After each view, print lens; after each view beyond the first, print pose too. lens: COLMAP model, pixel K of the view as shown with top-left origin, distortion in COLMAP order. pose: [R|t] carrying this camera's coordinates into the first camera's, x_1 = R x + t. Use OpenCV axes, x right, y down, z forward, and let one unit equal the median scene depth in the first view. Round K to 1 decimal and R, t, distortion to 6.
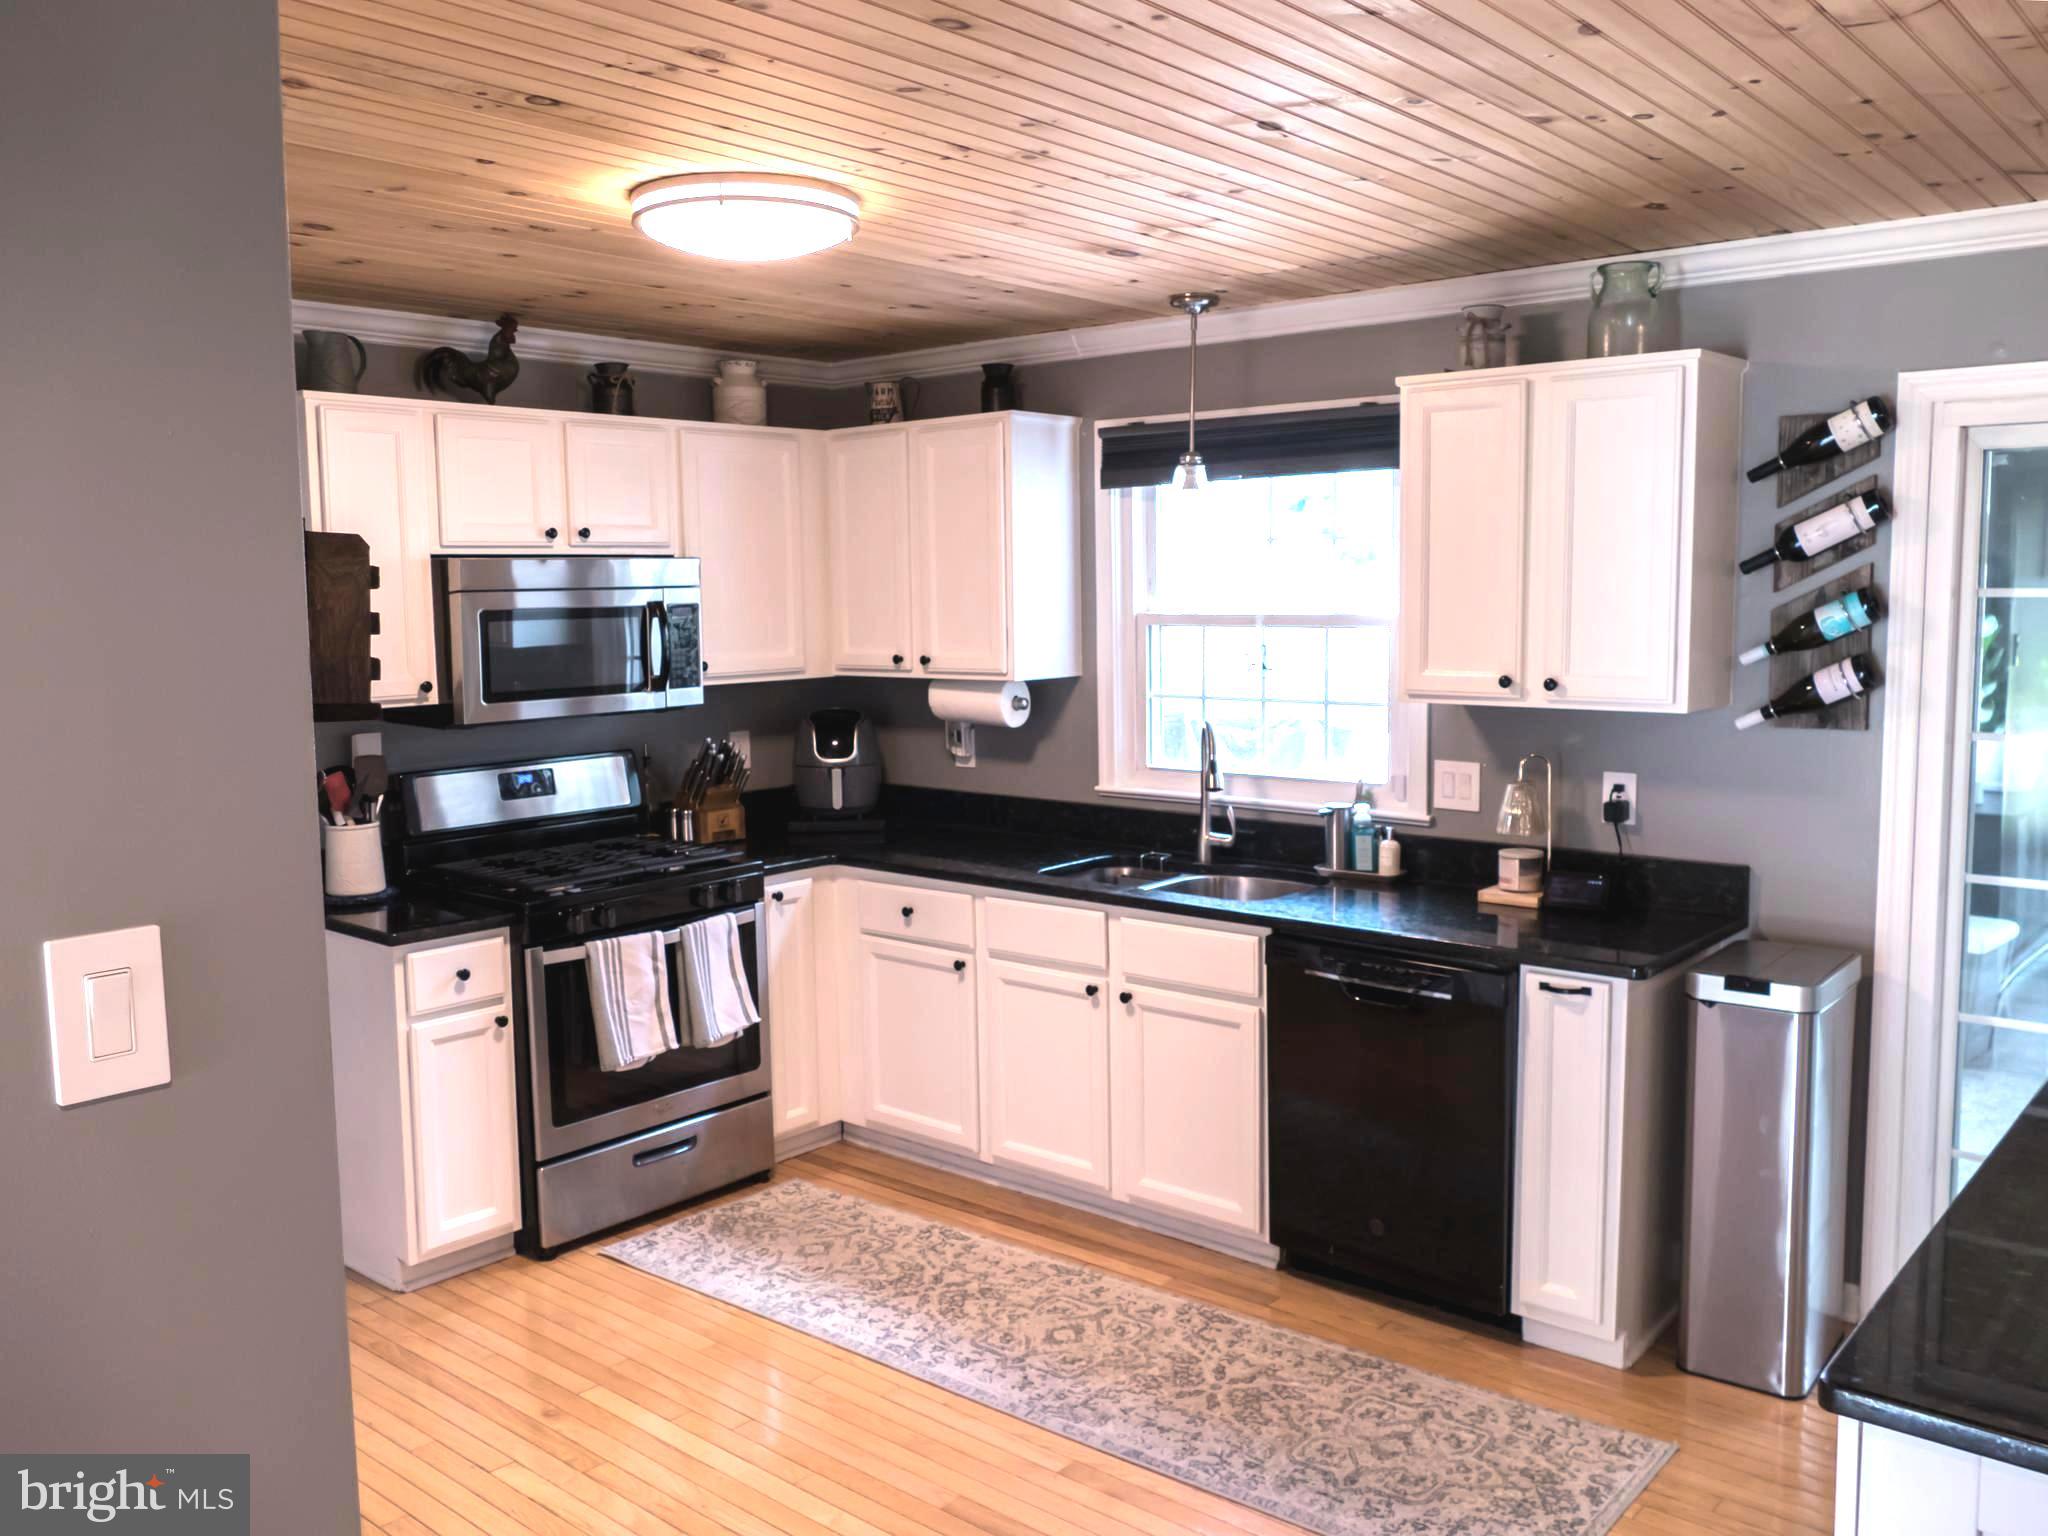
lens RADIAL K [[1649.4, 0, 1029.8], [0, 1649.4, 768.2], [0, 0, 1]] dist [-0.018157, 0.004972]
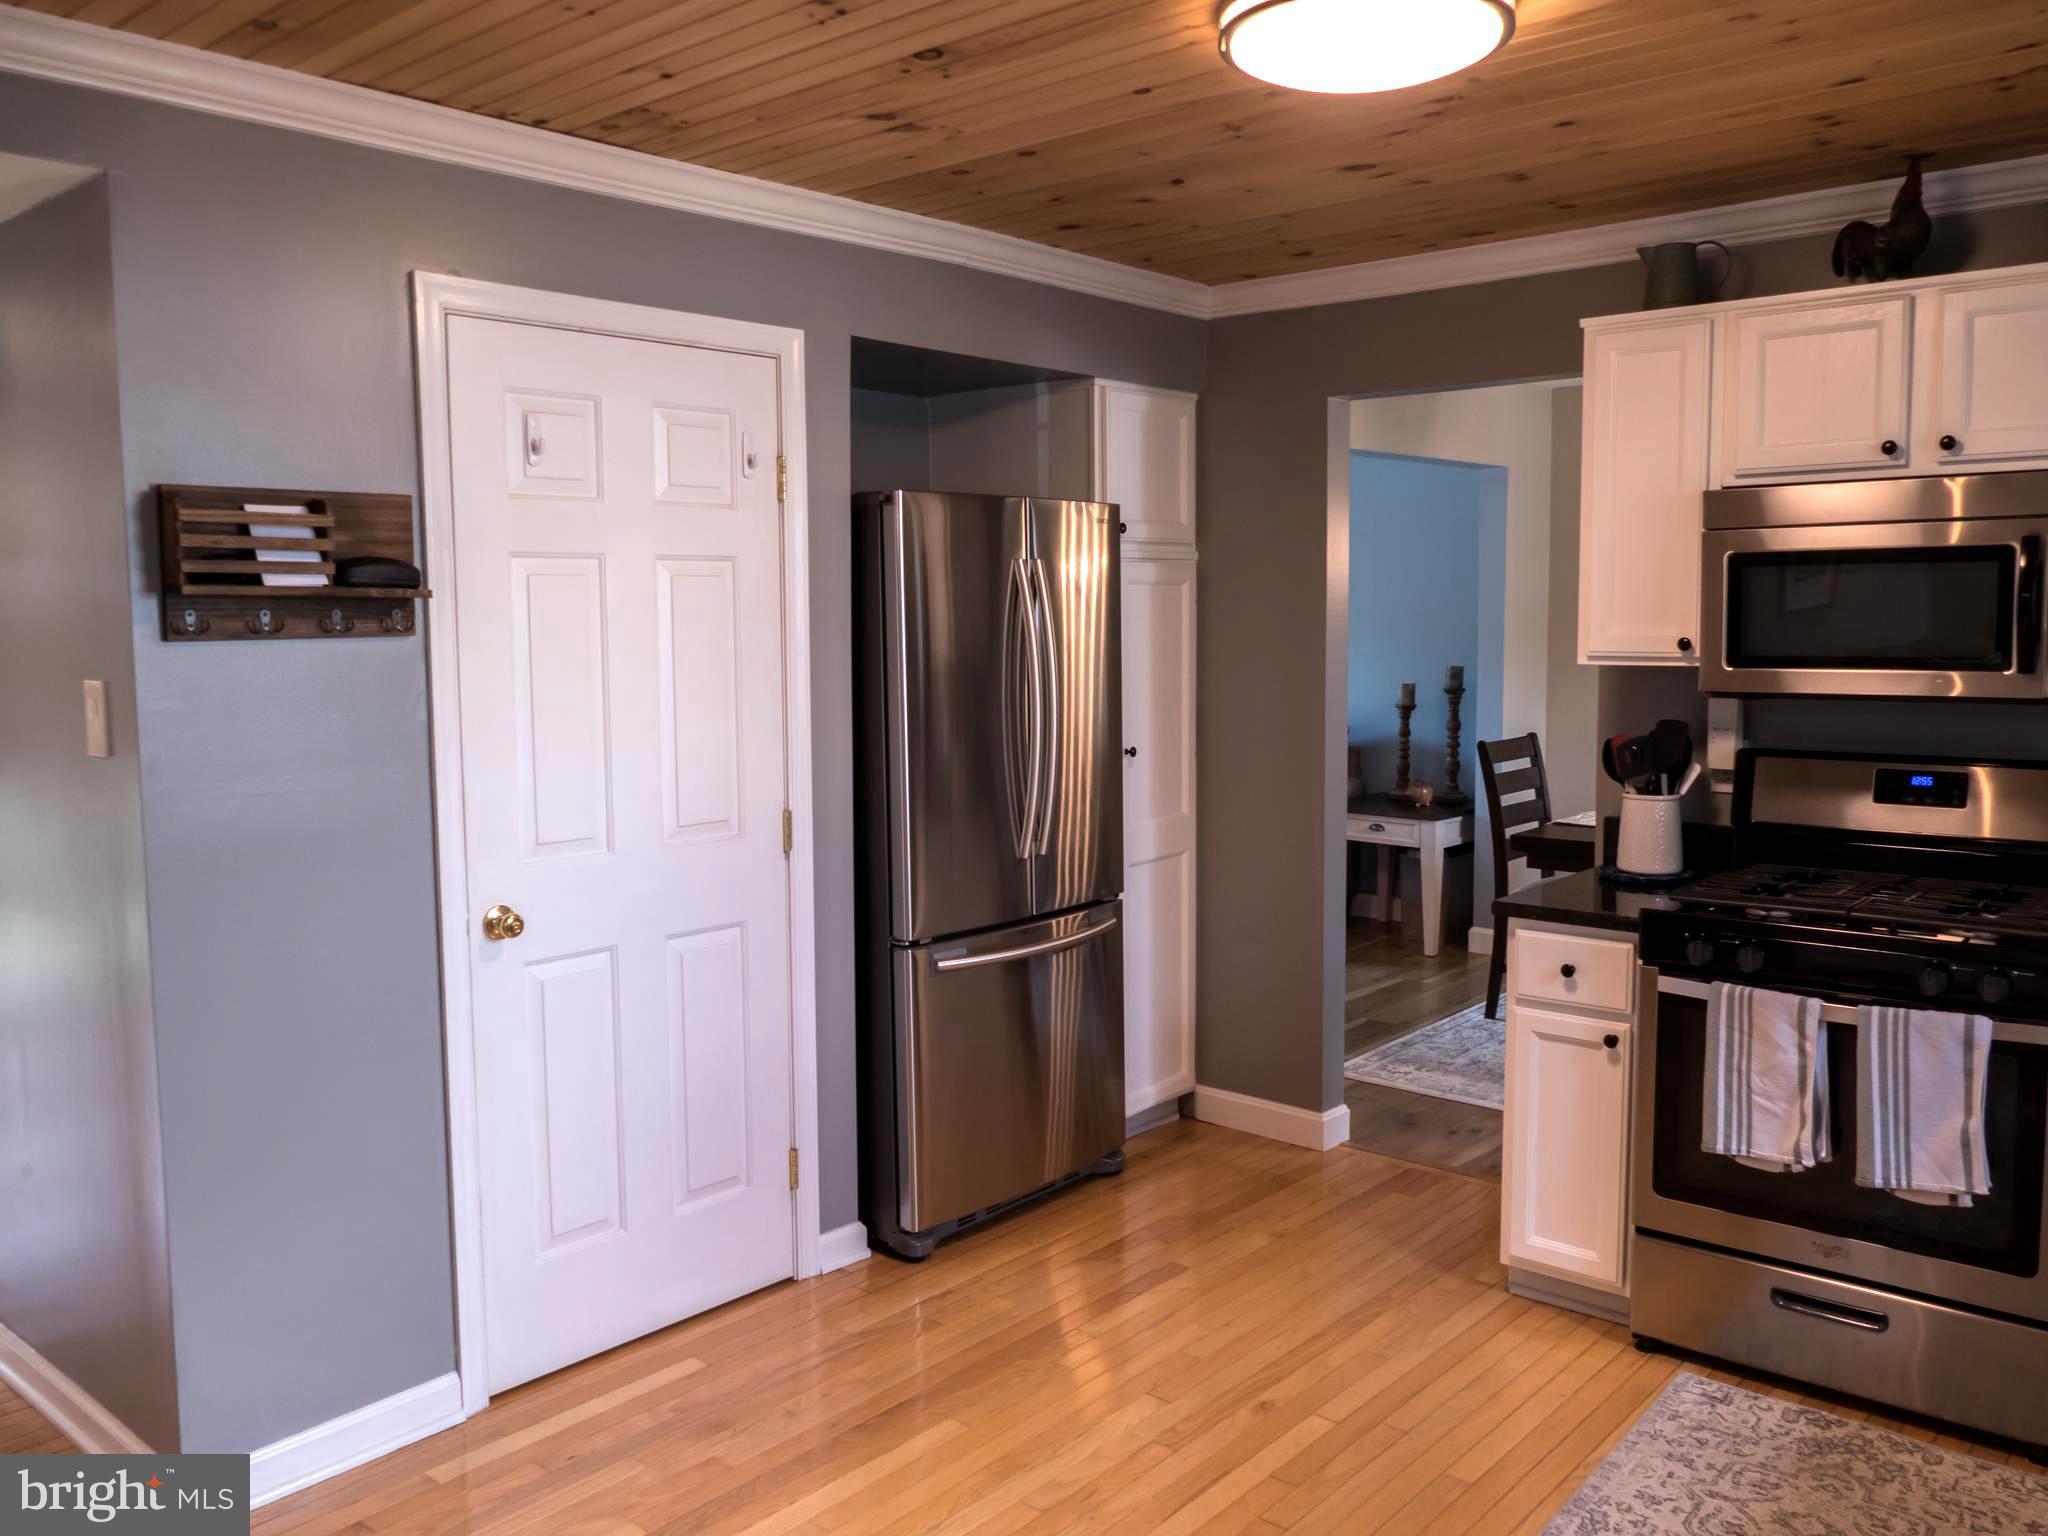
lens RADIAL K [[1649.4, 0, 1032.0], [0, 1649.4, 759.4], [0, 0, 1]] dist [-0.018157, 0.004972]
pose [[-0.005426, 0.106582, -0.994289, 0.478187], [-0.097783, 0.989482, 0.106600, -0.047198], [0.995193, 0.097803, 0.005053, 0.653329]]
